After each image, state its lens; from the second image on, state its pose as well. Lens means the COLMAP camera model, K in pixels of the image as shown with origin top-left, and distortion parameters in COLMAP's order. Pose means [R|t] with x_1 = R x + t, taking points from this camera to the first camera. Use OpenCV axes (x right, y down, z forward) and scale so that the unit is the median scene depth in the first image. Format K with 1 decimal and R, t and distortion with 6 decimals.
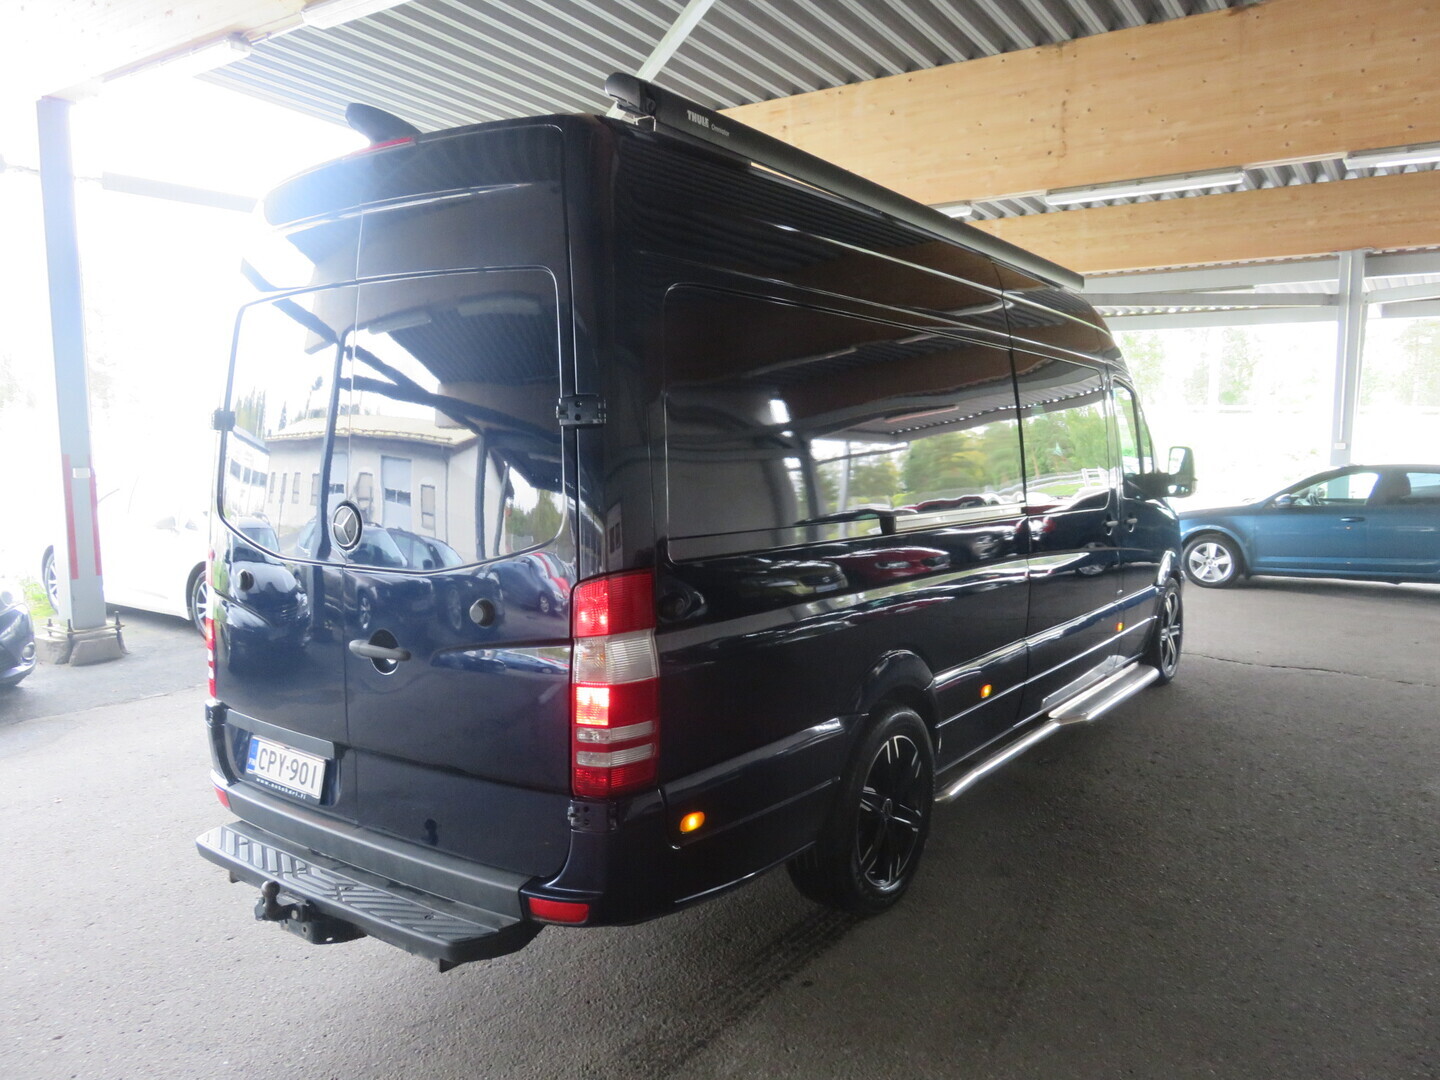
lens RADIAL K [[1063.5, 0, 721.6], [0, 1063.5, 544.5], [0, 0, 1]] dist [-0.013081, 0.004722]
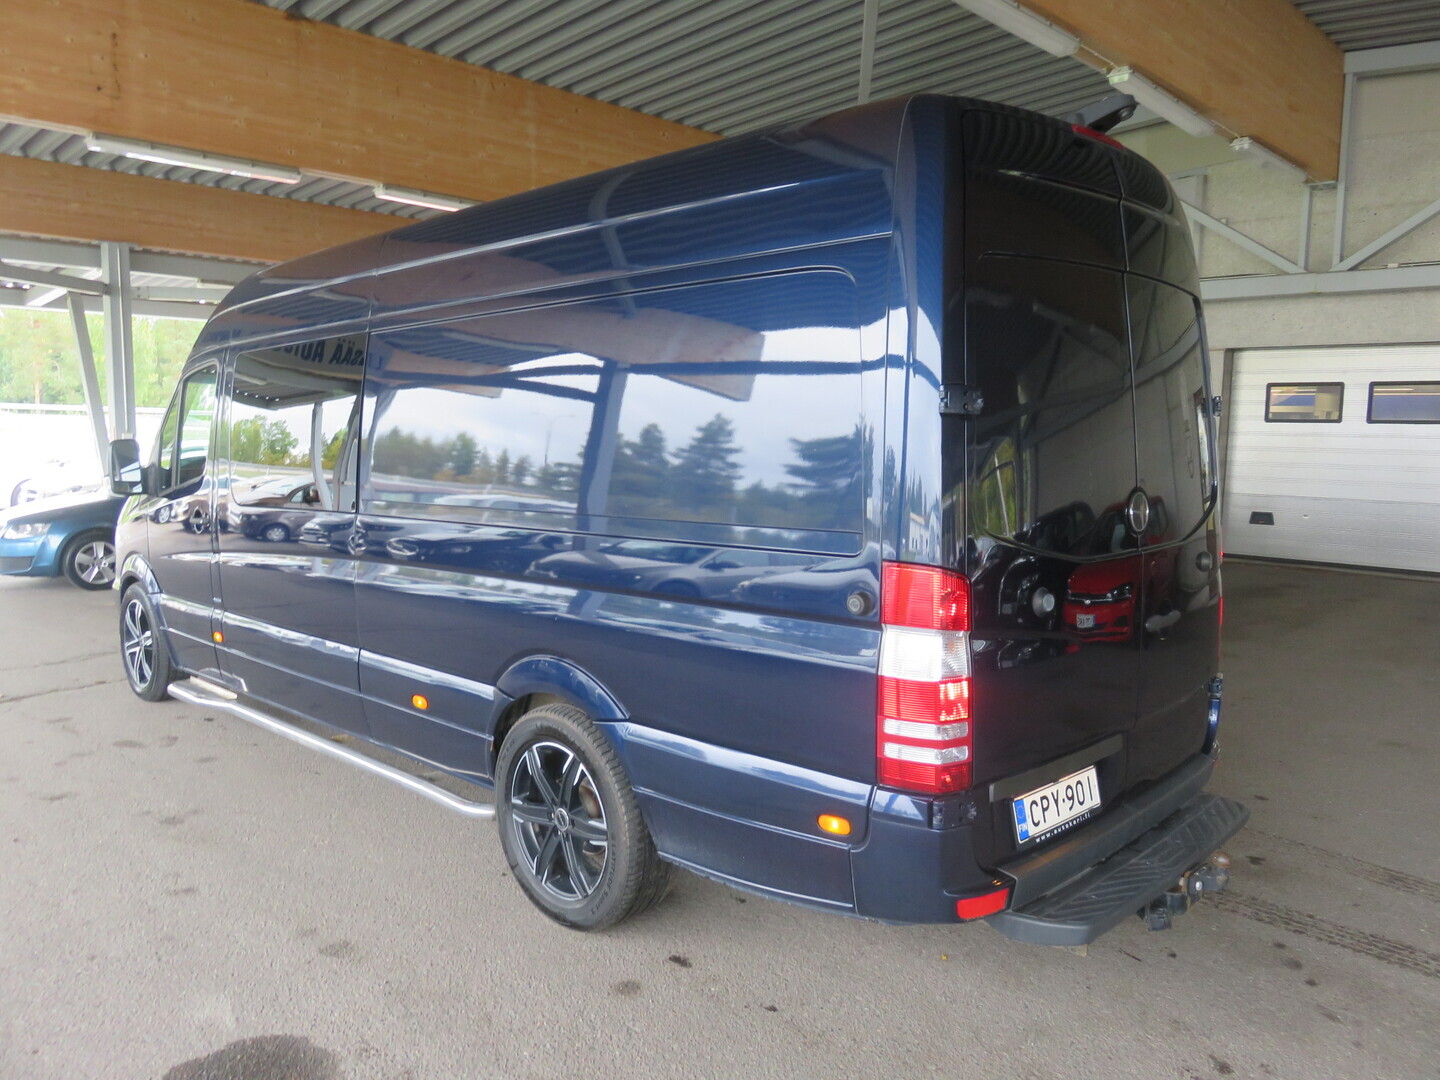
lens RADIAL K [[1063.5, 0, 721.6], [0, 1063.5, 544.5], [0, 0, 1]] dist [-0.013081, 0.004722]
pose [[0.167535, -0.106850, 0.980059, -0.473901], [0.098984, 0.990909, 0.091112, -0.039556], [-0.980884, 0.081746, 0.176588, 0.404090]]
